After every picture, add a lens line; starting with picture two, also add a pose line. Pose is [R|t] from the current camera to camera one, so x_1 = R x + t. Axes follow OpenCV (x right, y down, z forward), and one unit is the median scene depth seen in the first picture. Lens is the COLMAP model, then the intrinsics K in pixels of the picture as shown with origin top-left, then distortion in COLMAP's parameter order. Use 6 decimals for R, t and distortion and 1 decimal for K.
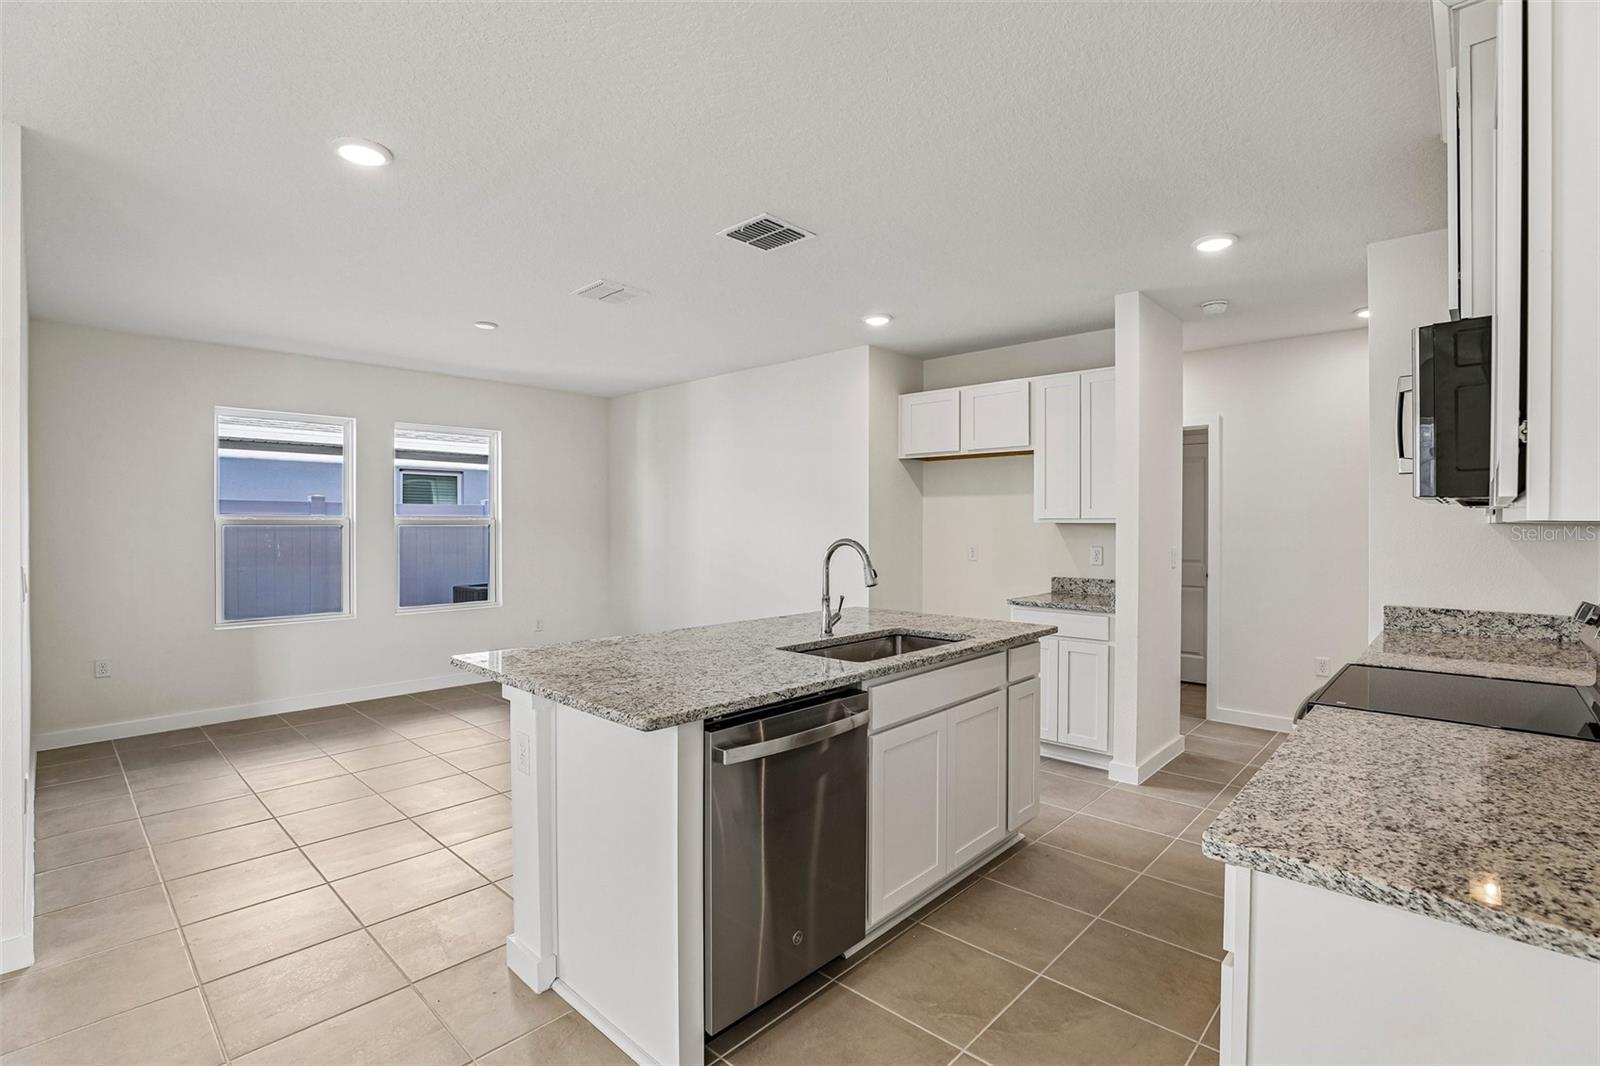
lens RADIAL K [[741.3, 0, 801.6], [0, 741.3, 527.2], [0, 0, 1]] dist [-0.022614, 0.006577]
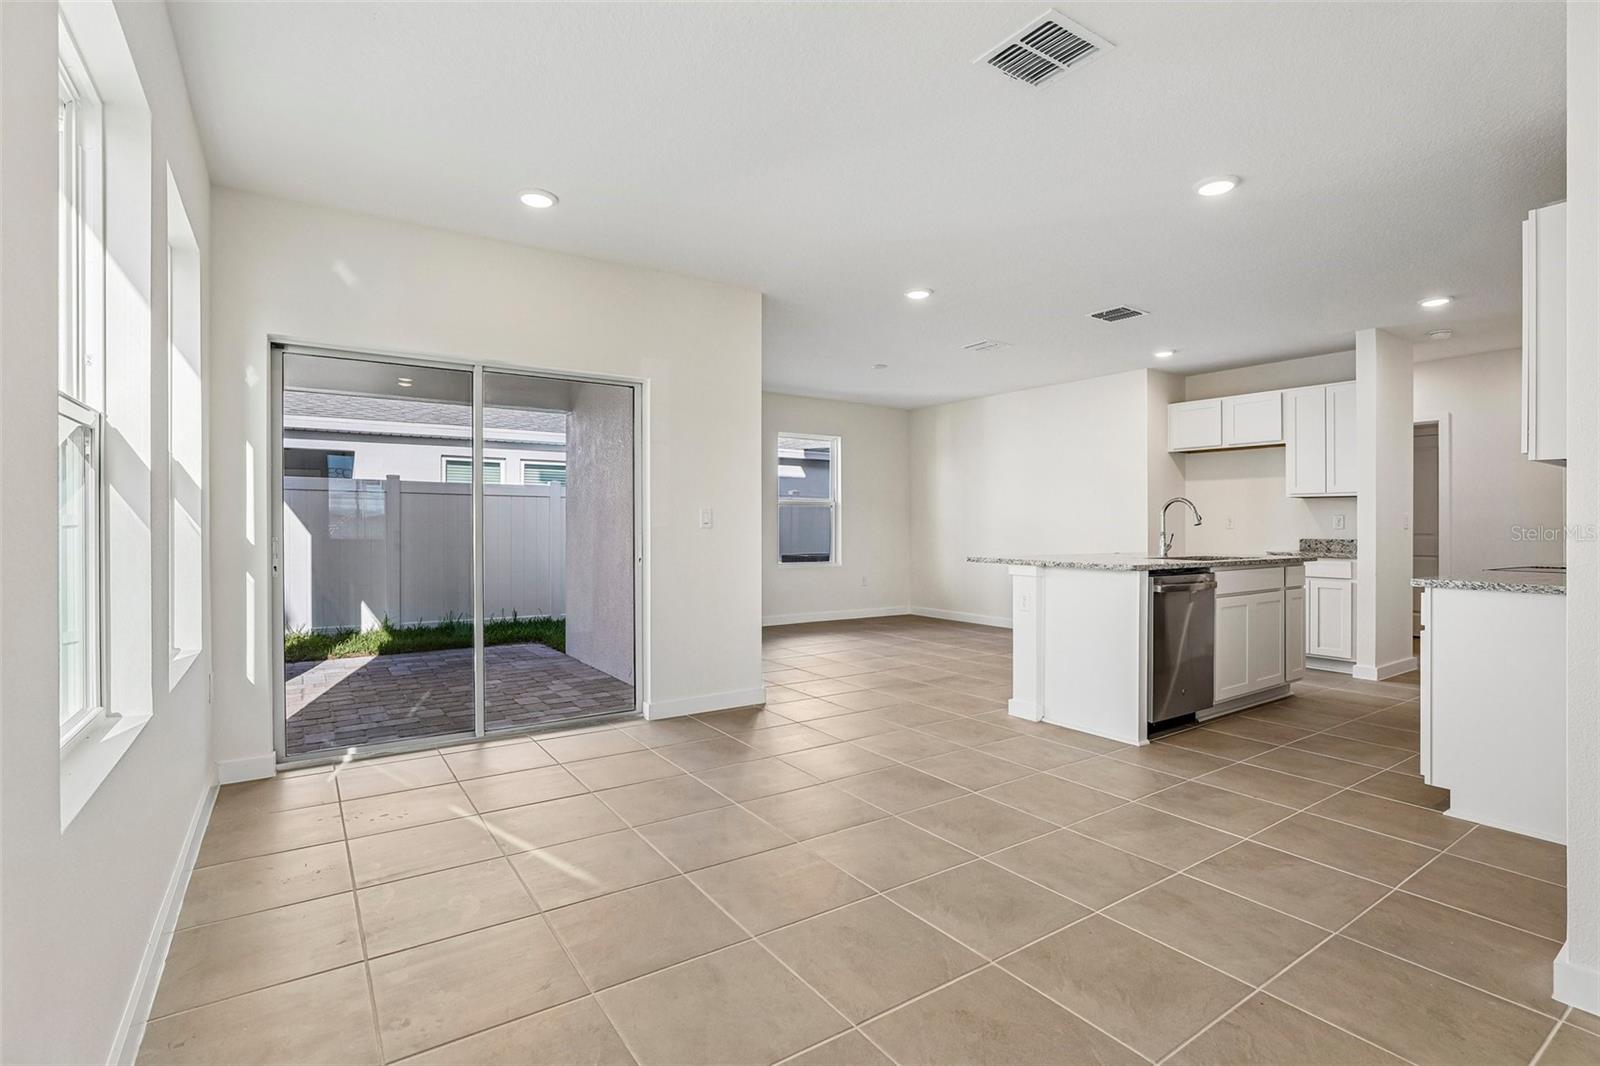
lens RADIAL K [[741.3, 0, 789.6], [0, 741.3, 519.2], [0, 0, 1]] dist [-0.022614, 0.006577]
pose [[0.972430, 0.002677, -0.233179, -0.251526], [-0.006137, 0.999882, -0.014117, 0.058572], [0.233114, 0.015158, 0.972331, -0.508628]]
